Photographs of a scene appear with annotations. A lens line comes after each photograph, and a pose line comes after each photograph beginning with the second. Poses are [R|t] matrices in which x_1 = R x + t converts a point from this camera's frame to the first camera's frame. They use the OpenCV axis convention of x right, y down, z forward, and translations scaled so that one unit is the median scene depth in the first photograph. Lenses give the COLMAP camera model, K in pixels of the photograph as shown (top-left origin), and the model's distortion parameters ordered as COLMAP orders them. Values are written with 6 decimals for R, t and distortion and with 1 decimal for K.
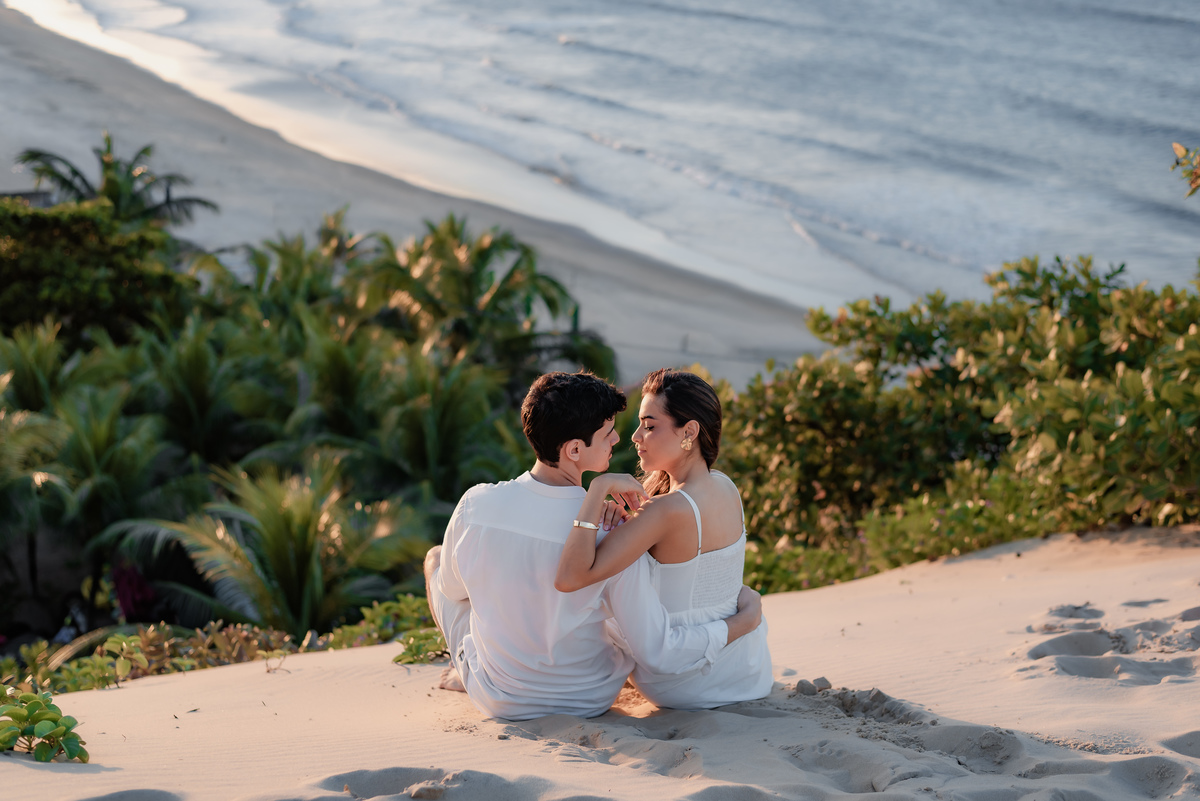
lens RADIAL K [[1881.7, 0, 600.0], [0, 1881.7, 400.5], [0, 0, 1]] dist [0.038889, -0.000941]
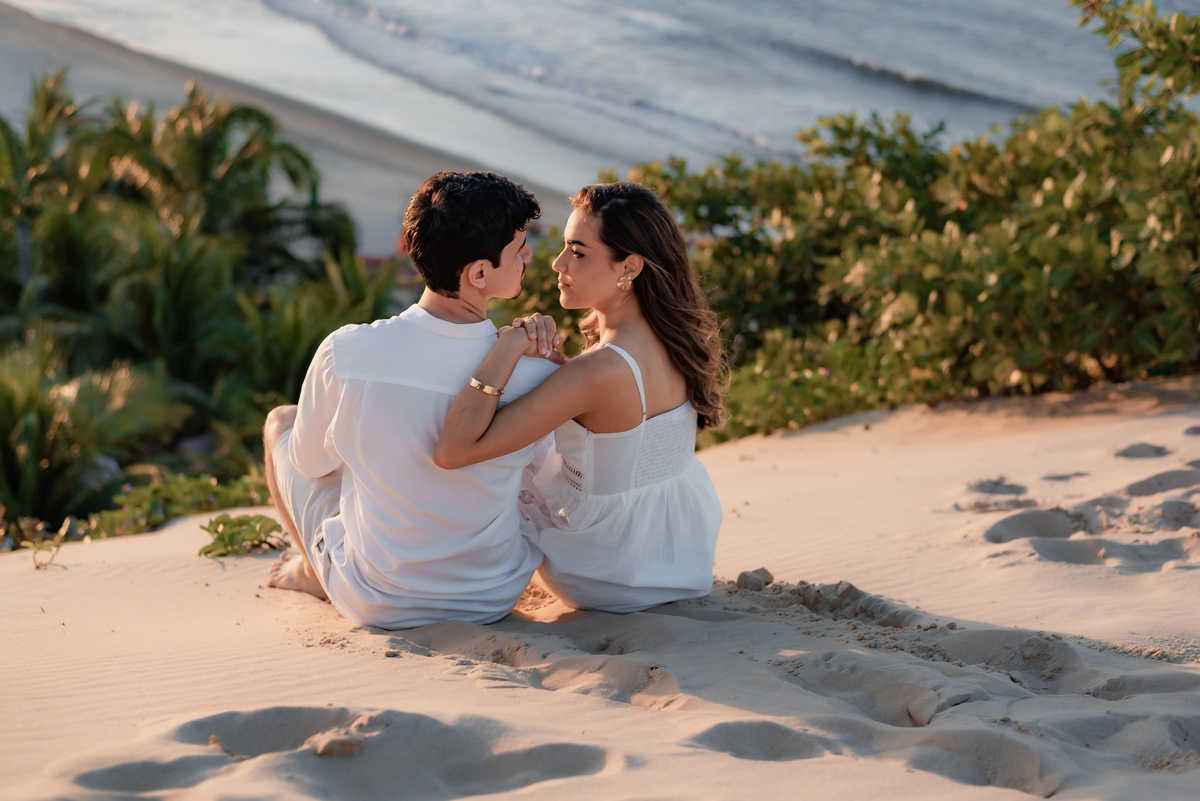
lens RADIAL K [[1881.7, 0, 600.0], [0, 1881.7, 400.5], [0, 0, 1]] dist [0.038889, -0.000941]
pose [[0.989663, 0.000652, 0.143413, -0.038835], [-0.009401, 0.998134, 0.060334, 0.015867], [-0.143106, -0.061059, 0.987822, 0.126613]]
